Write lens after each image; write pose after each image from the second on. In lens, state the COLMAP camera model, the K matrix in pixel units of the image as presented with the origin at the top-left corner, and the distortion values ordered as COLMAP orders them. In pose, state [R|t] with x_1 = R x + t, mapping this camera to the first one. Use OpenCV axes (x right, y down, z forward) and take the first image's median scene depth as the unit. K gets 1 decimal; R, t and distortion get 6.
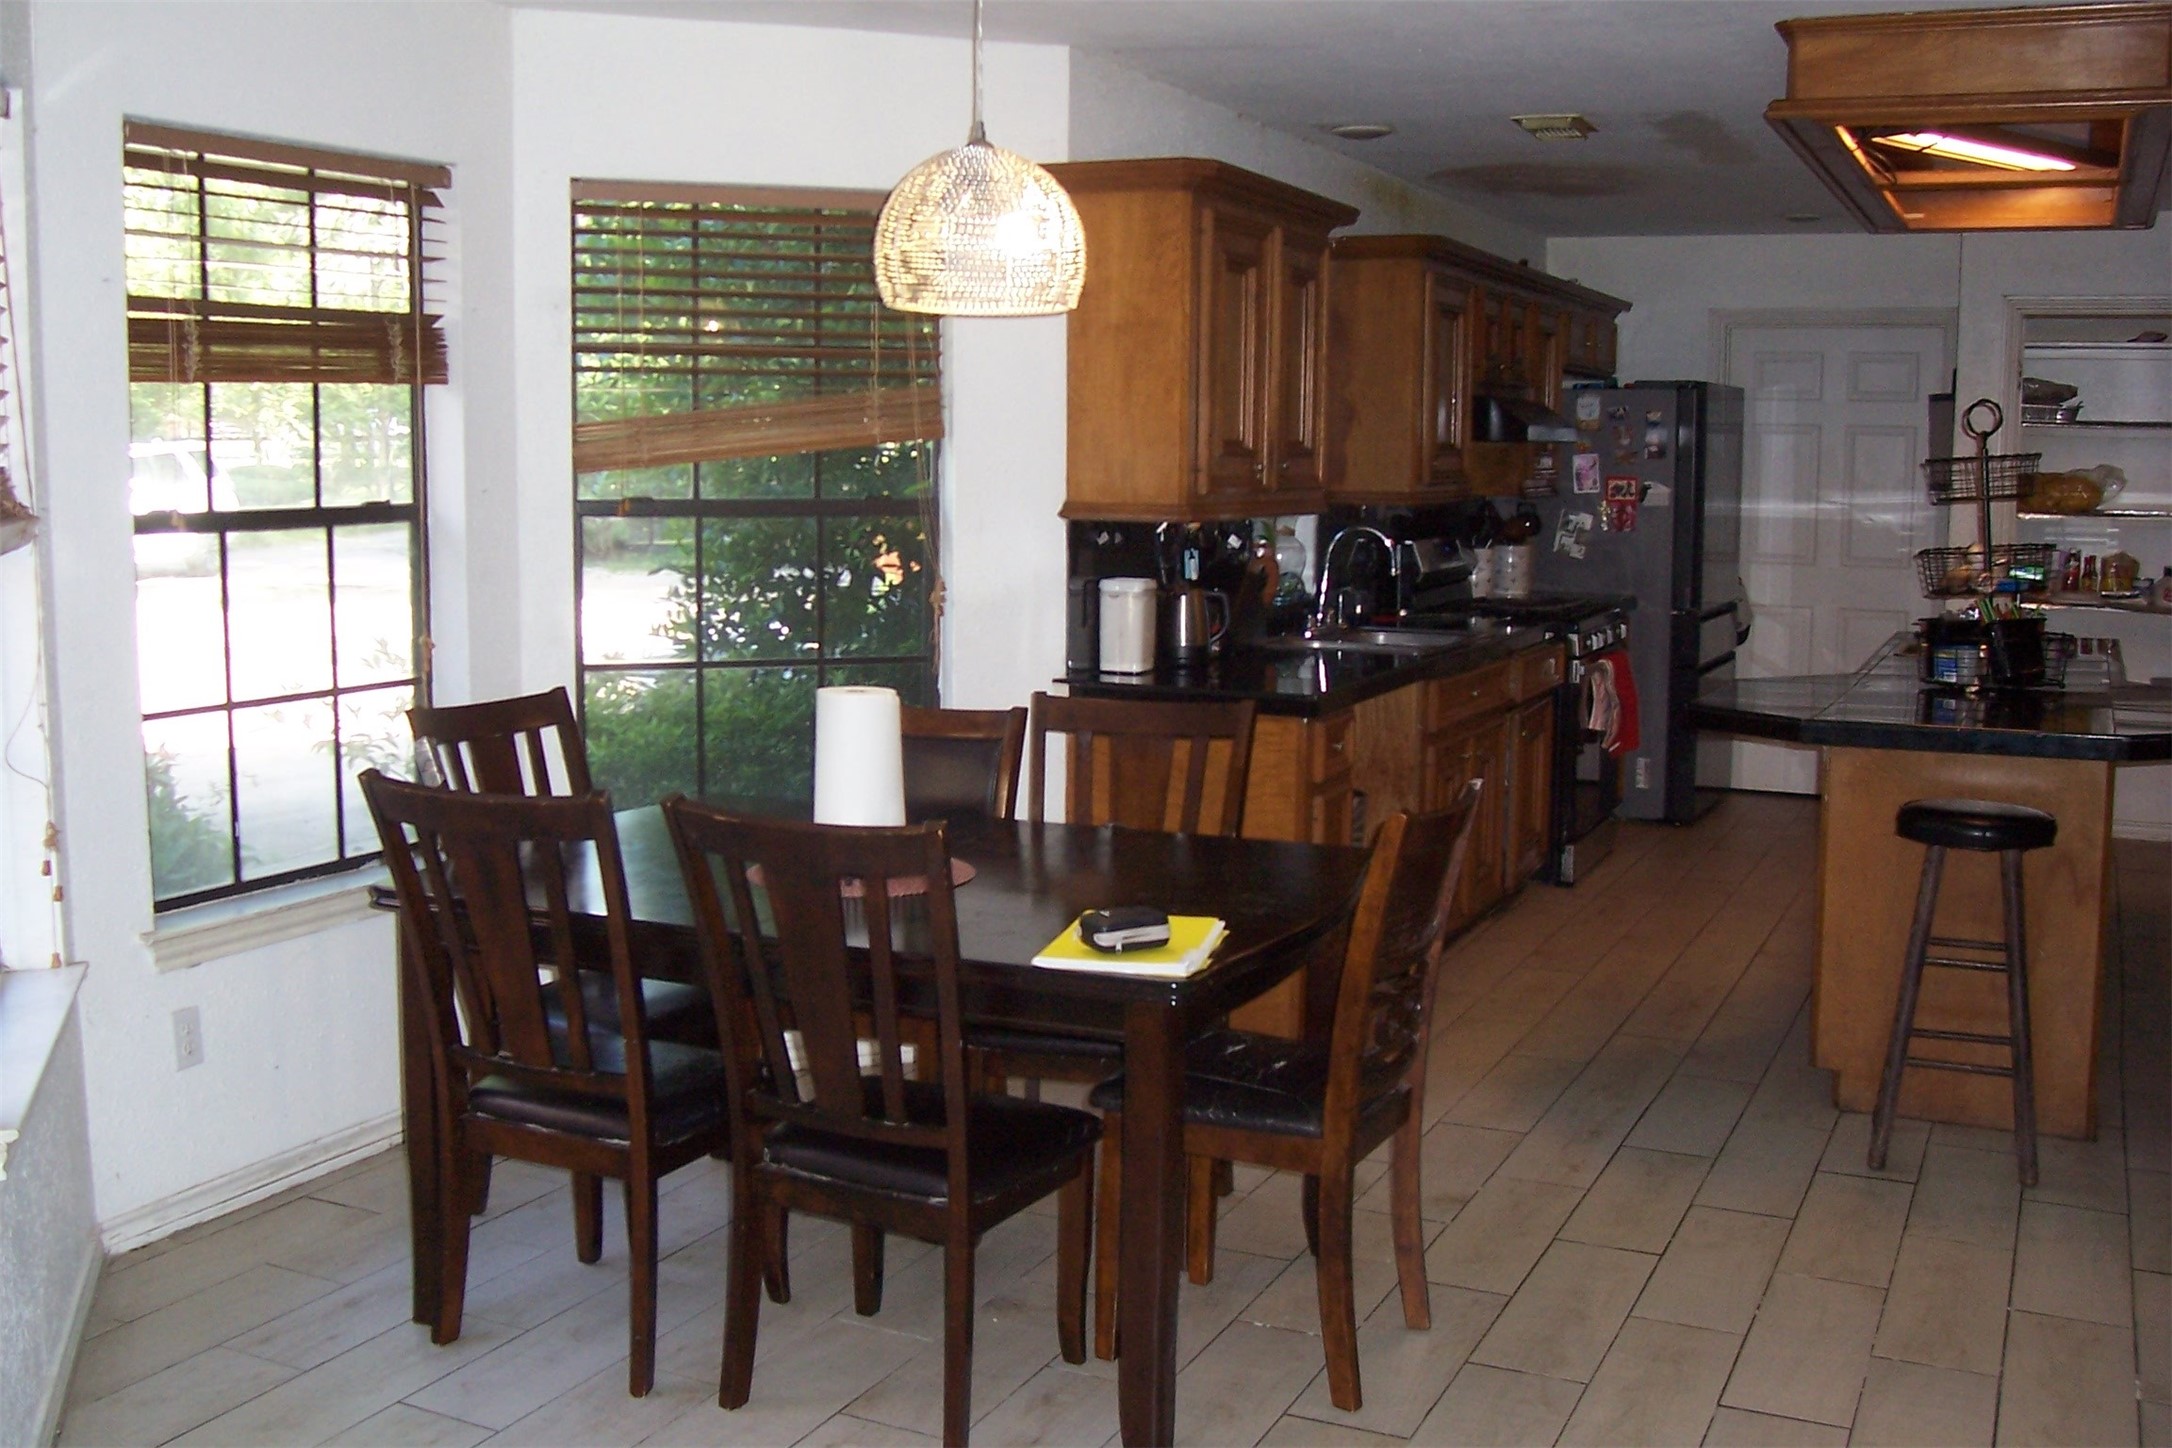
lens RADIAL K [[2137.5, 0, 1078.6], [0, 2137.5, 721.7], [0, 0, 1]] dist [-0.196296, 0.193957]
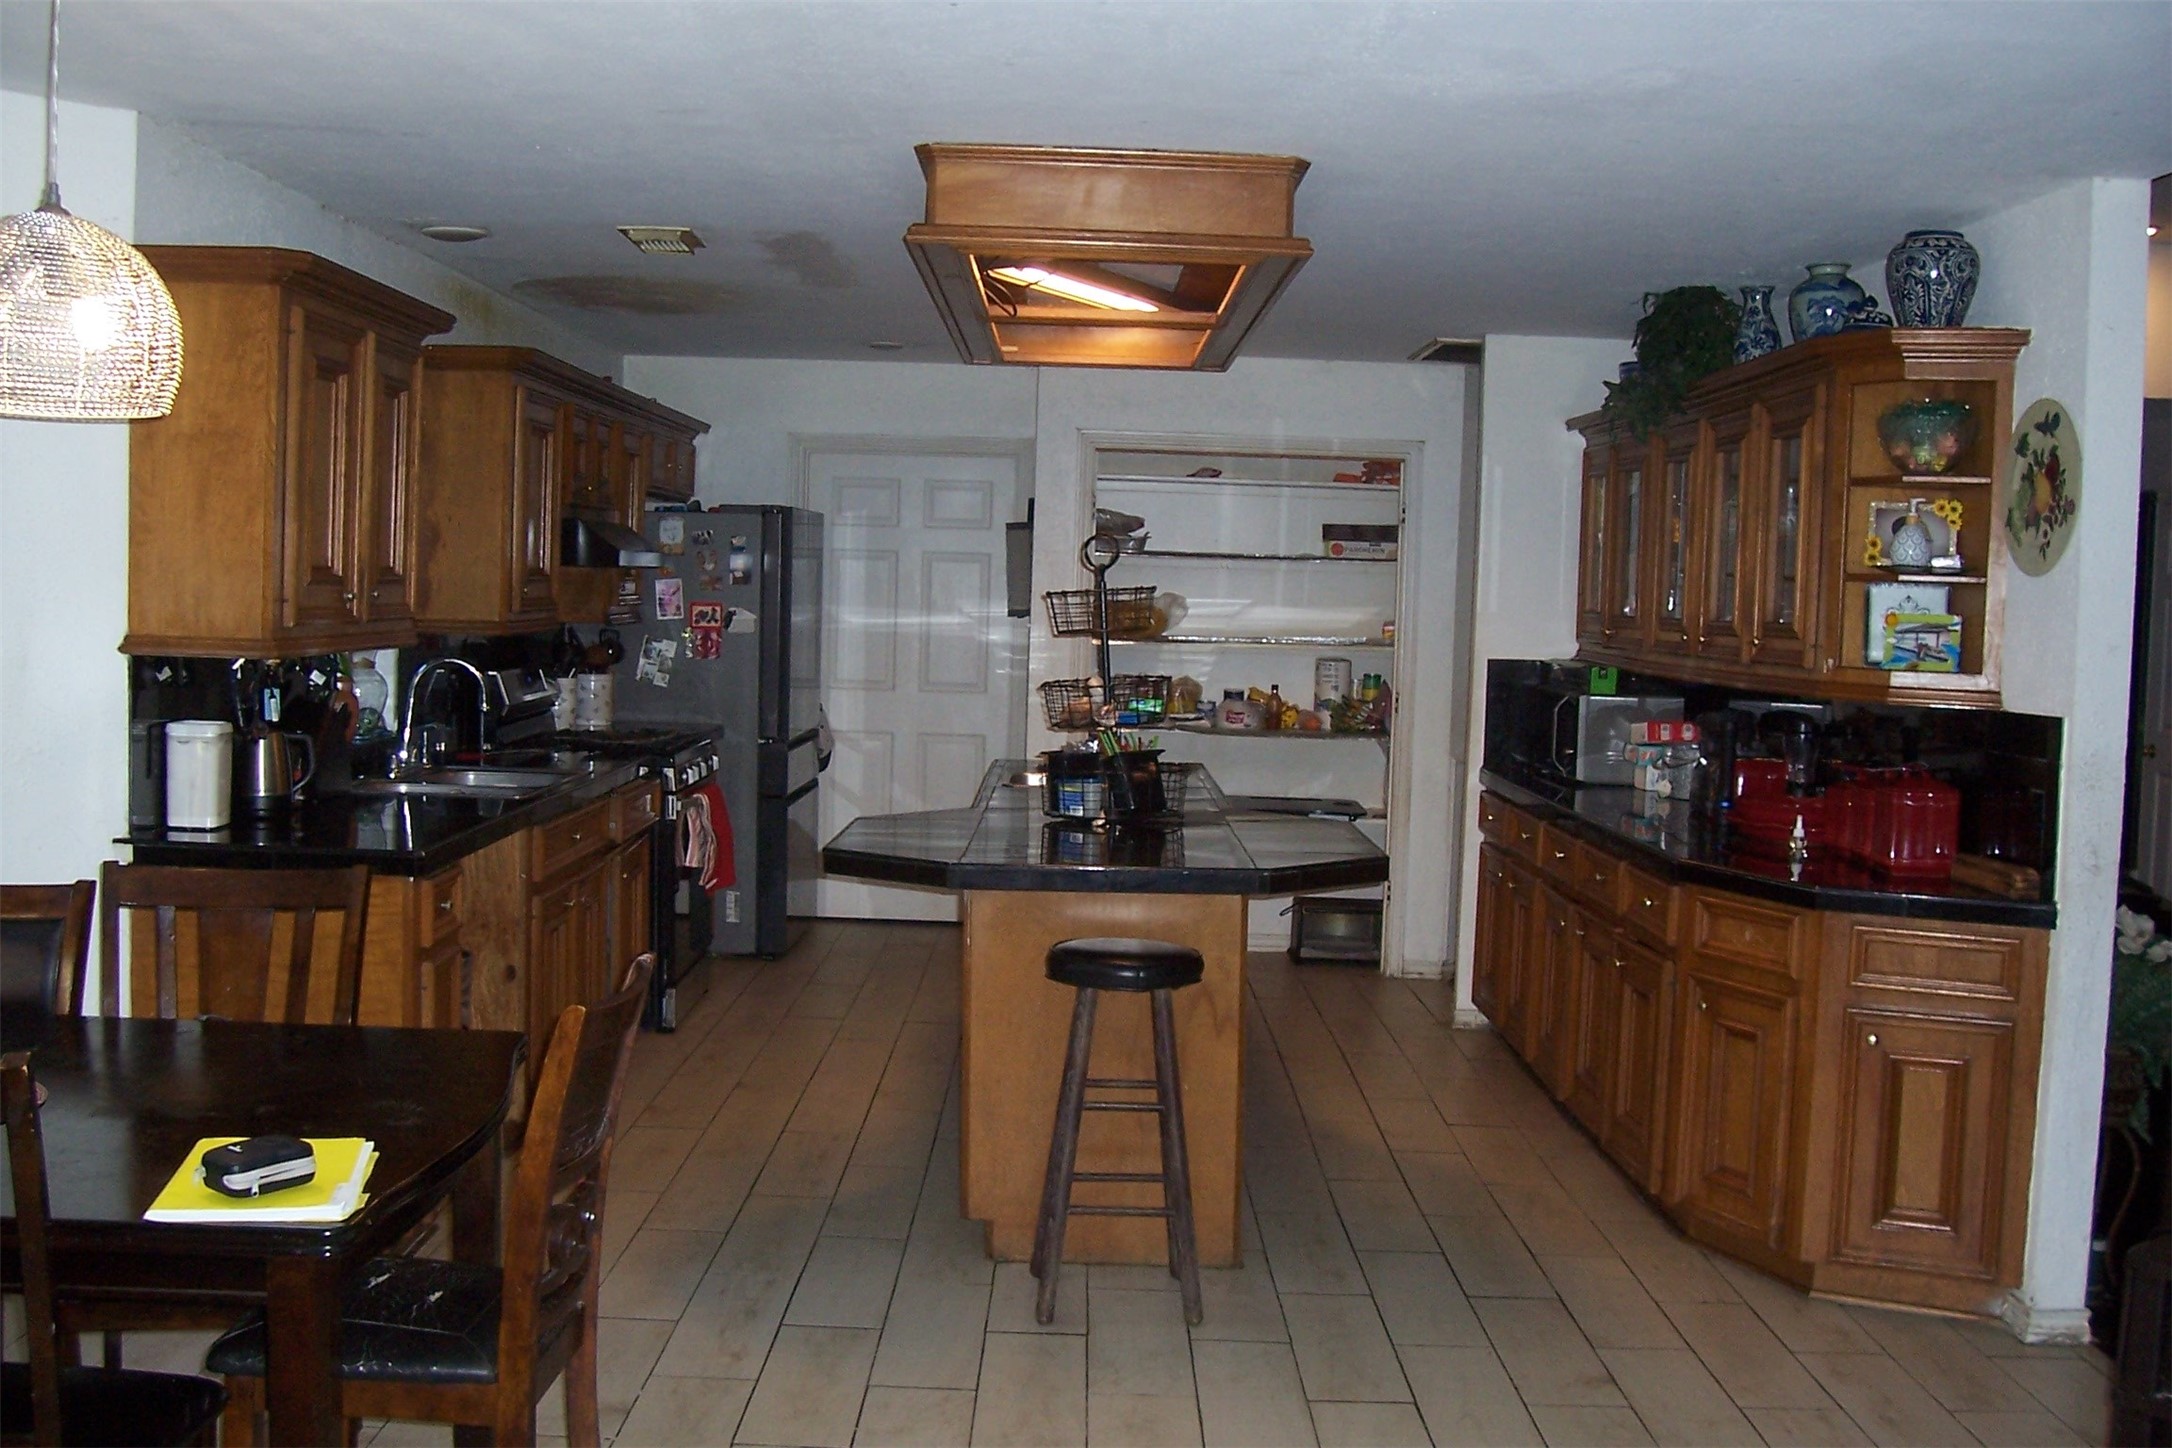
lens RADIAL K [[2137.5, 0, 1078.6], [0, 2137.5, 721.7], [0, 0, 1]] dist [-0.196296, 0.193957]
pose [[0.900211, -0.008025, 0.435380, -0.023094], [0.031846, 0.998366, -0.047444, -0.014923], [-0.434288, 0.056575, 0.898996, 0.074618]]
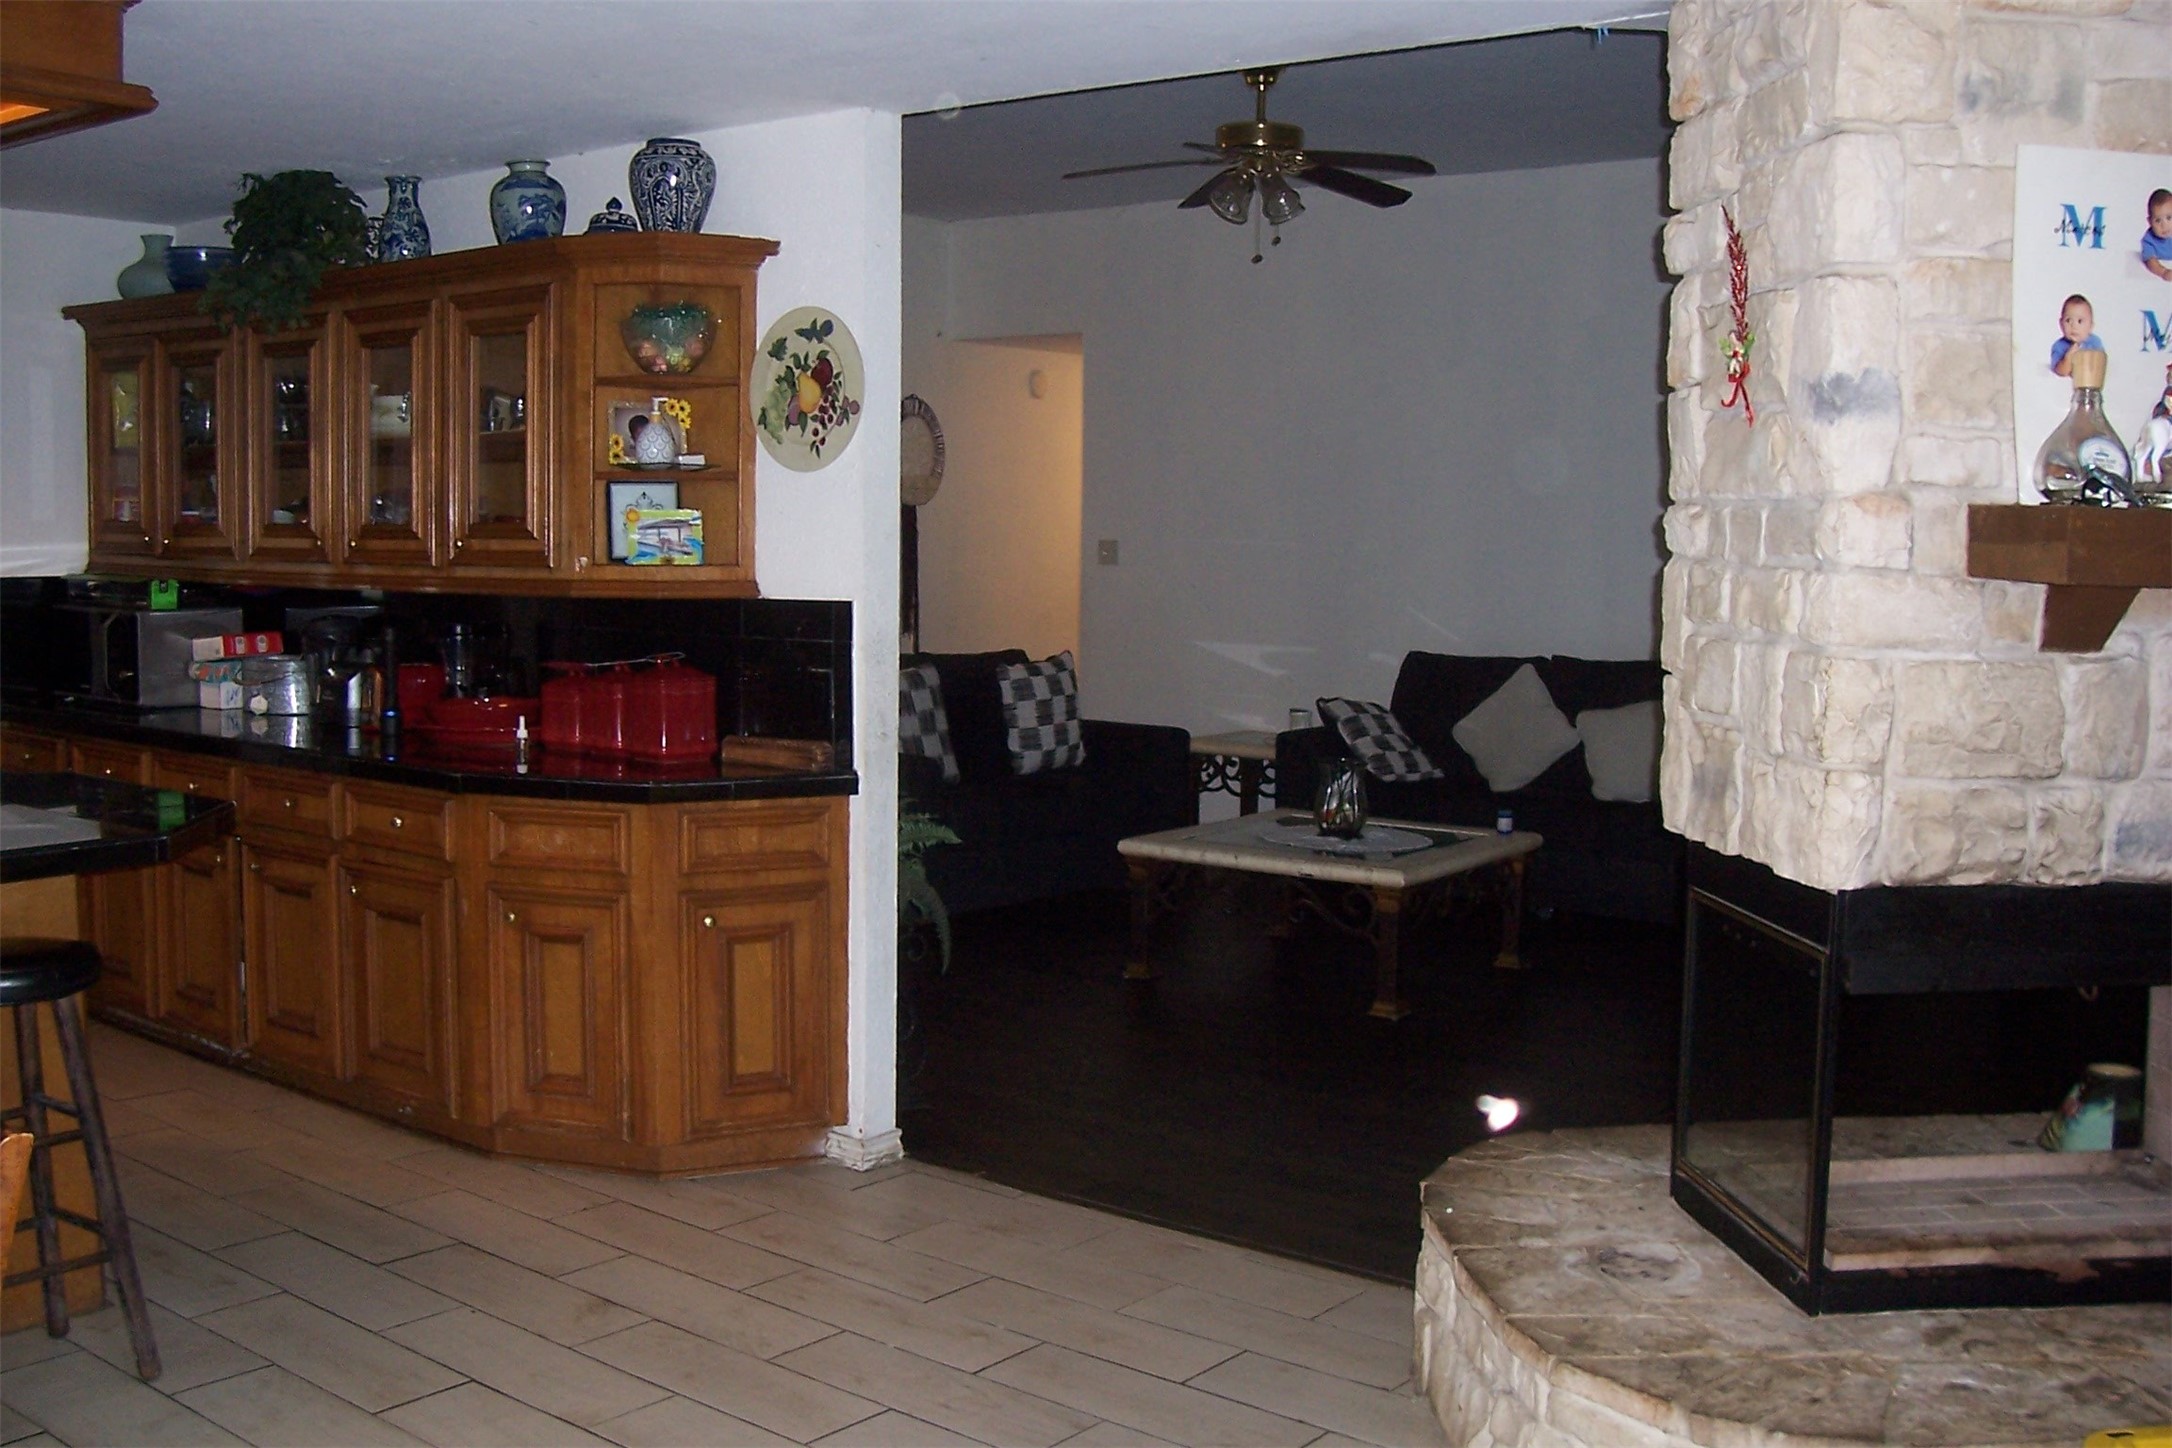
lens RADIAL K [[2137.5, 0, 1078.6], [0, 2137.5, 721.7], [0, 0, 1]] dist [-0.196296, 0.193957]
pose [[0.229677, -0.095918, 0.968529, -0.191515], [0.112594, 0.991069, 0.071450, -0.046152], [-0.966732, 0.092641, 0.238425, 0.332072]]
